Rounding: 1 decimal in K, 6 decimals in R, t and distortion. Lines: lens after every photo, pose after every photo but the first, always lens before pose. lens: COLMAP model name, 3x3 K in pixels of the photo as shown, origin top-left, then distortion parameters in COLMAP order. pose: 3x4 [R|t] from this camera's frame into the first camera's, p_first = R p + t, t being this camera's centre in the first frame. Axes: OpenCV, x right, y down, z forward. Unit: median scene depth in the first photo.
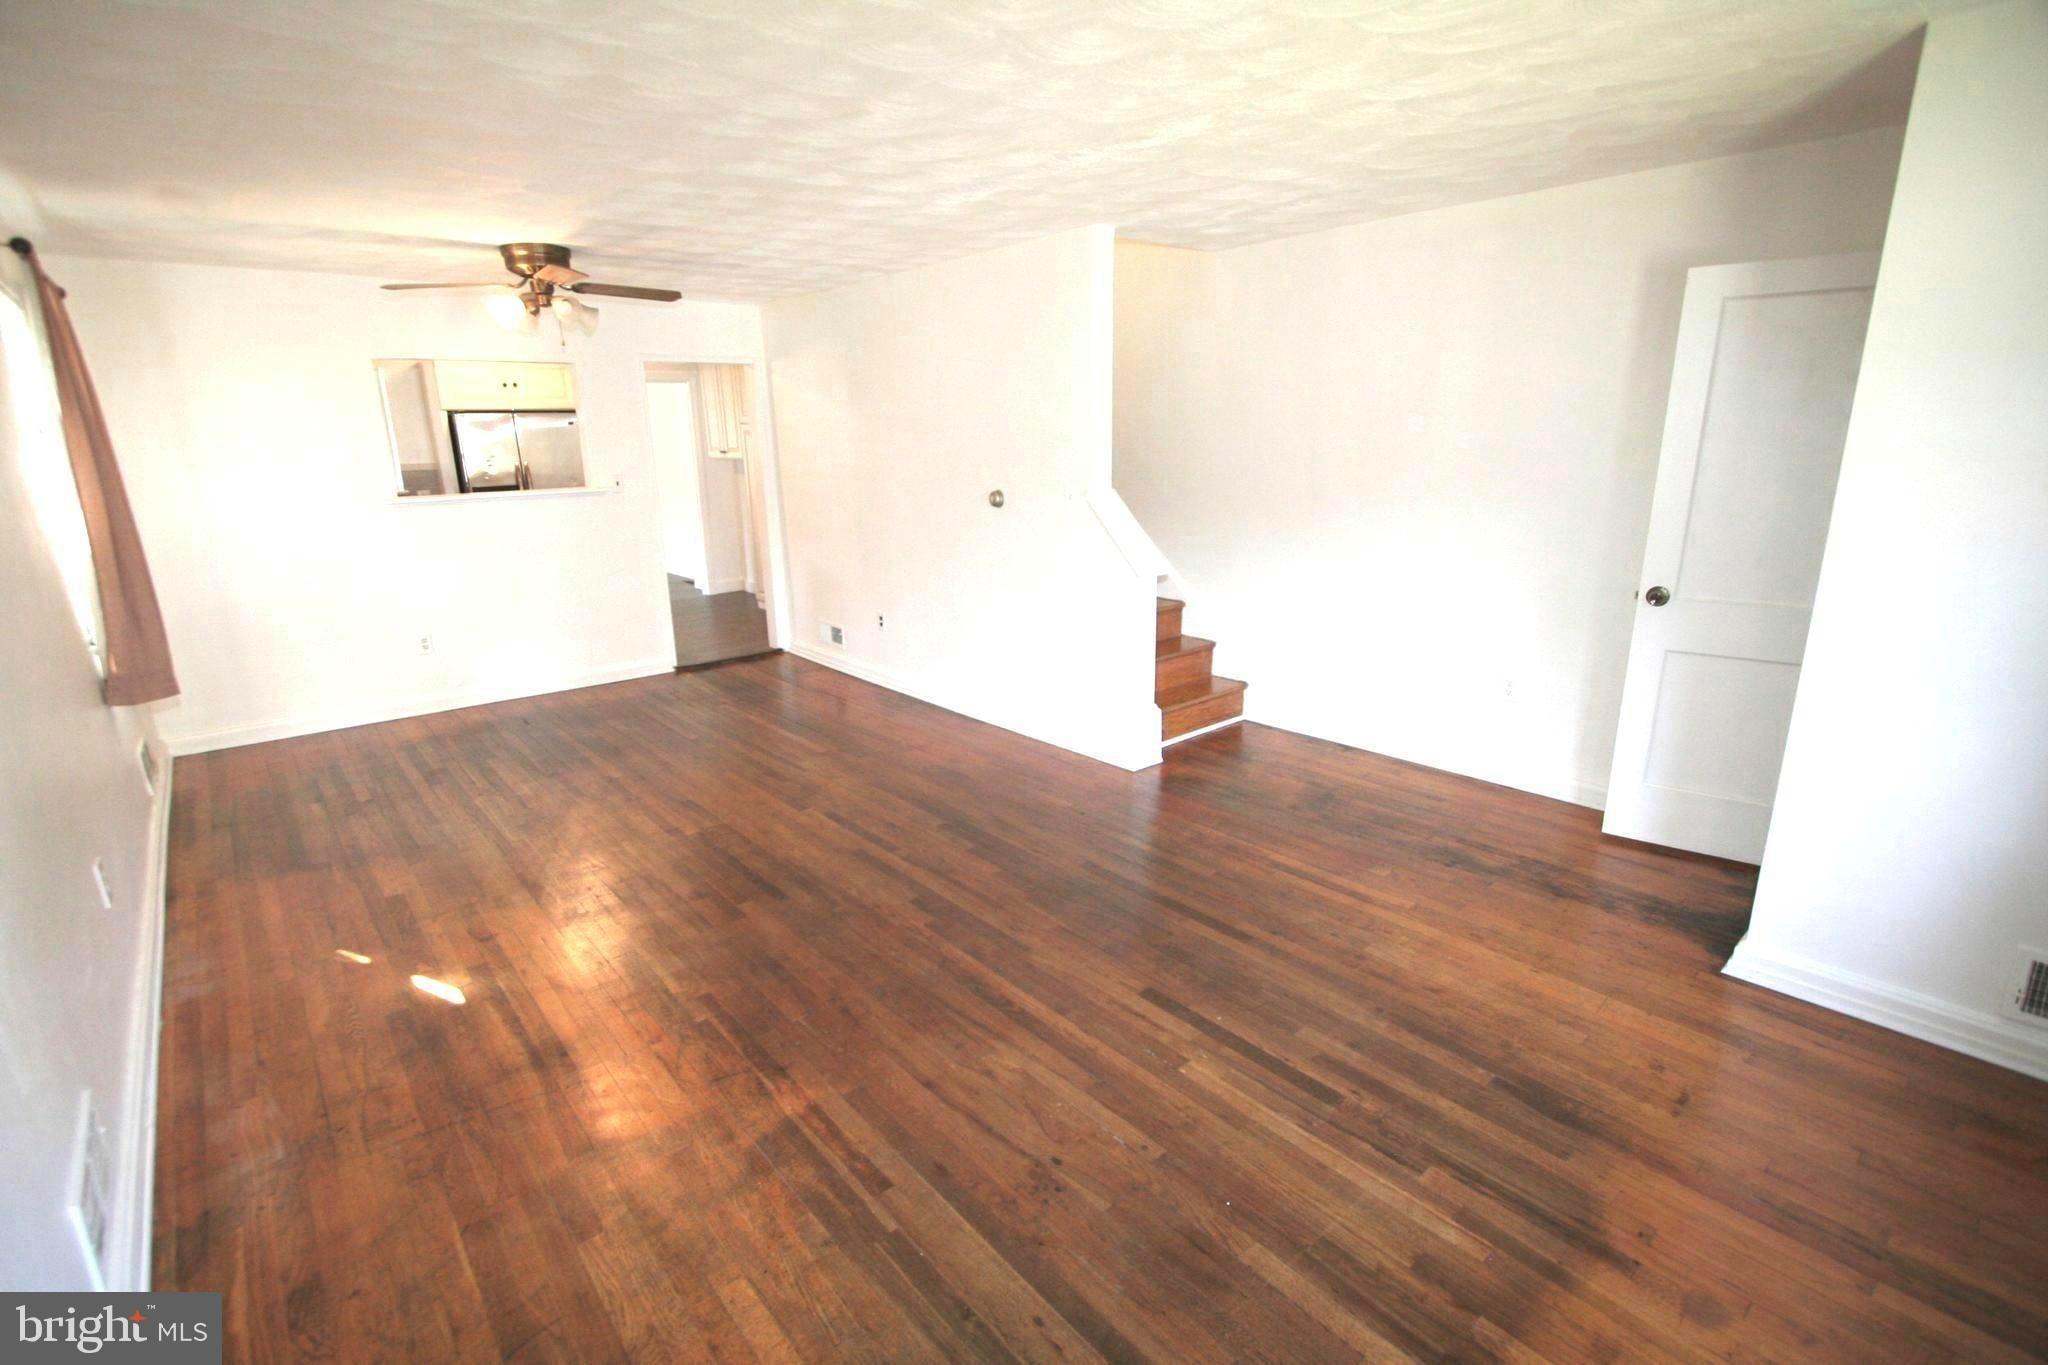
lens RADIAL K [[949.6, 0, 1024.8], [0, 949.6, 683.0], [0, 0, 1]] dist [-0.019102, 0.000596]
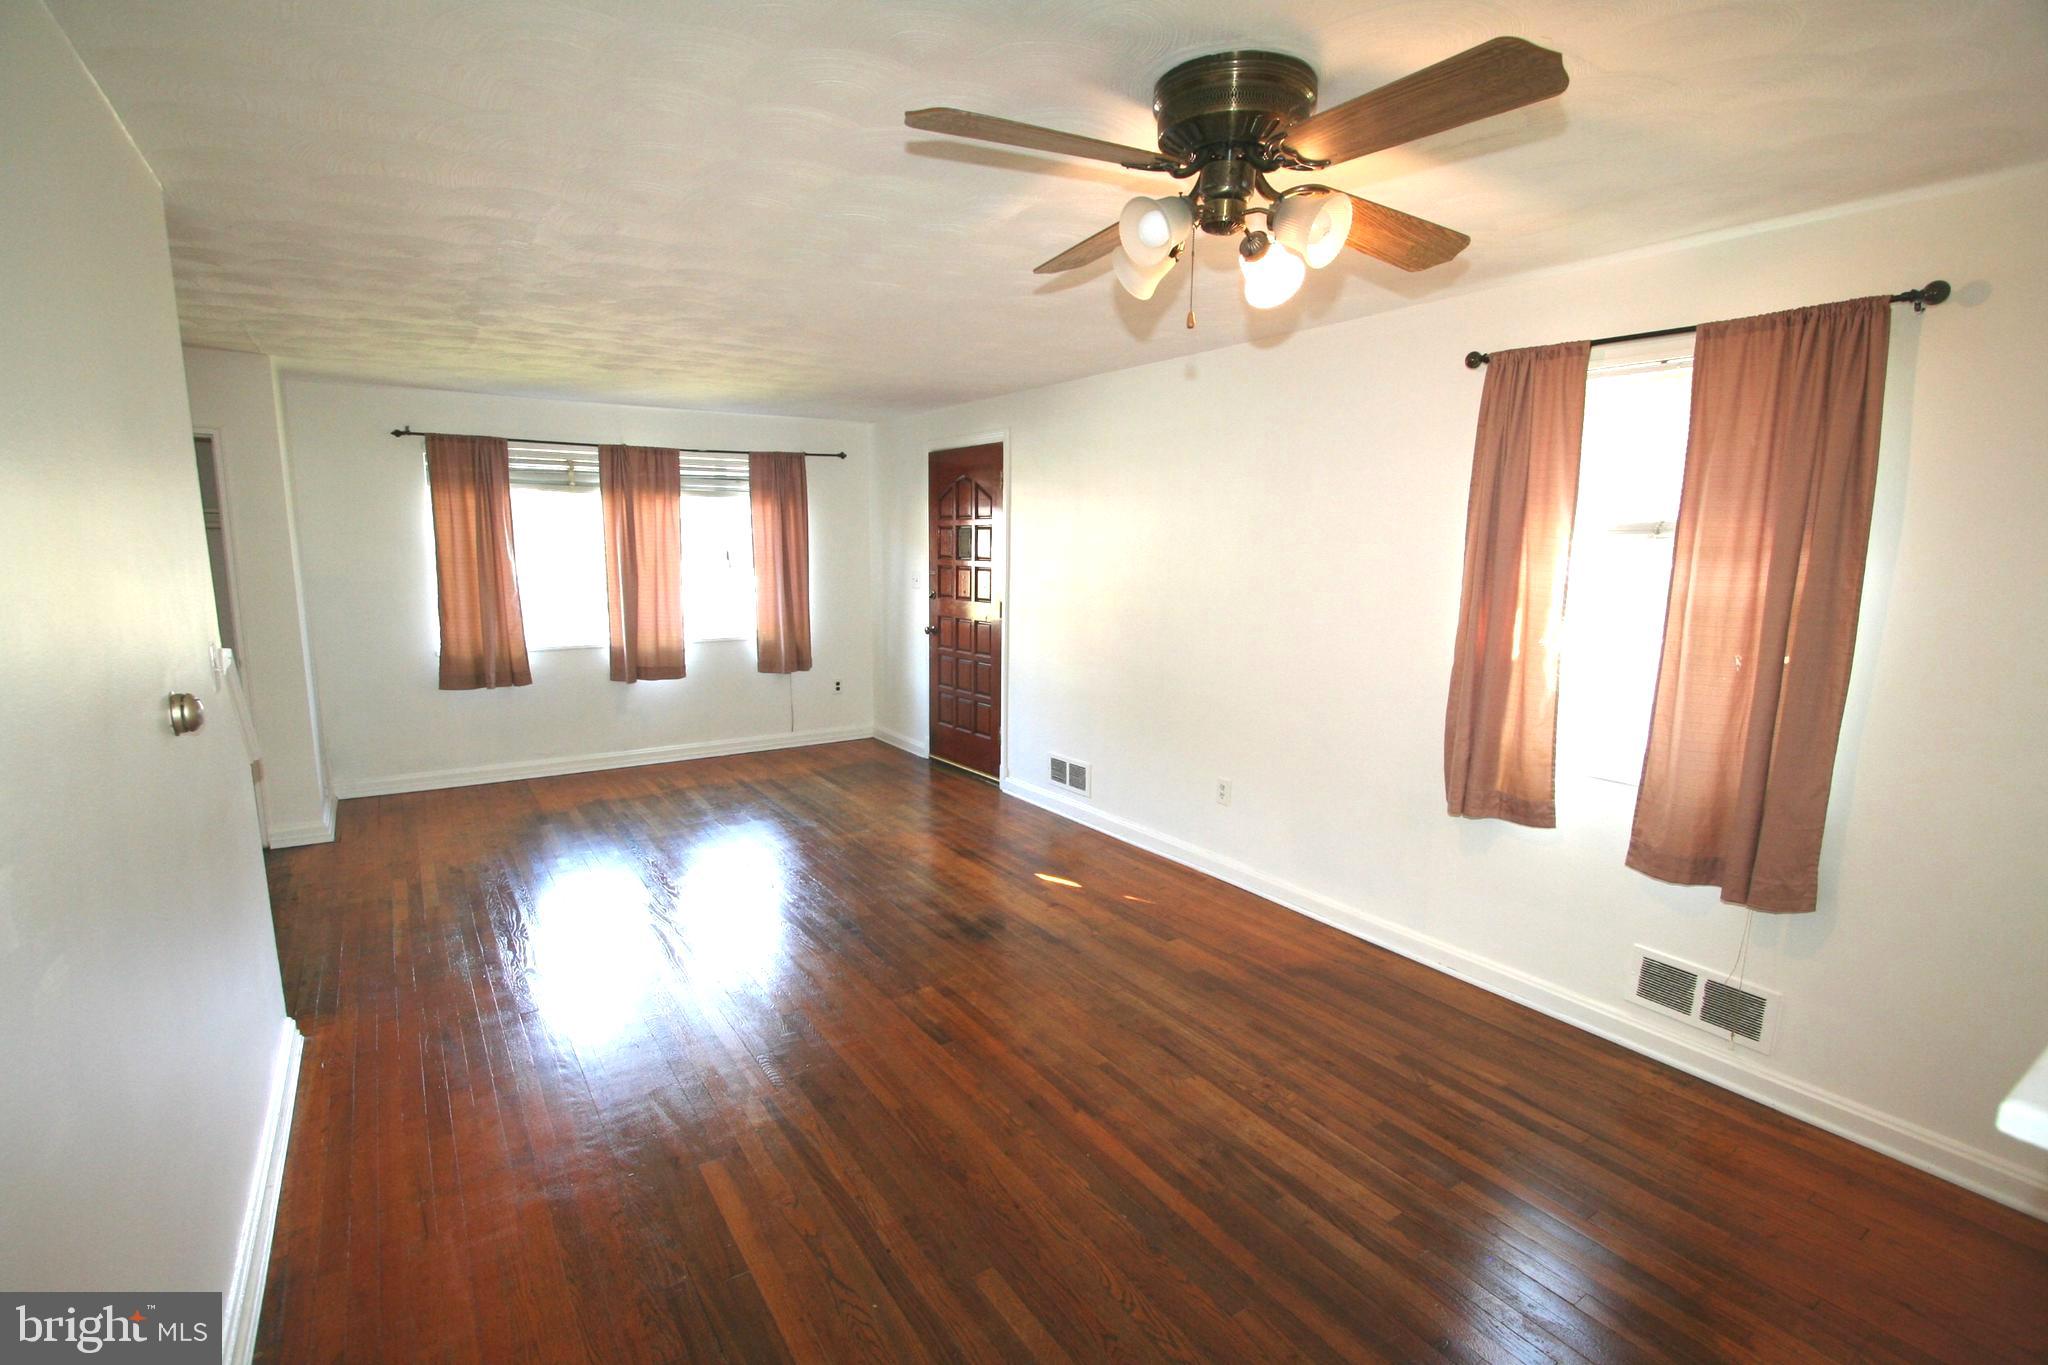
lens RADIAL K [[949.6, 0, 1022.8], [0, 949.6, 686.4], [0, 0, 1]] dist [-0.019102, 0.000596]
pose [[-0.992780, -0.011194, 0.119428, -0.691961], [0.037779, 0.915786, 0.399887, -0.566987], [-0.113847, 0.401512, -0.908750, 2.137440]]
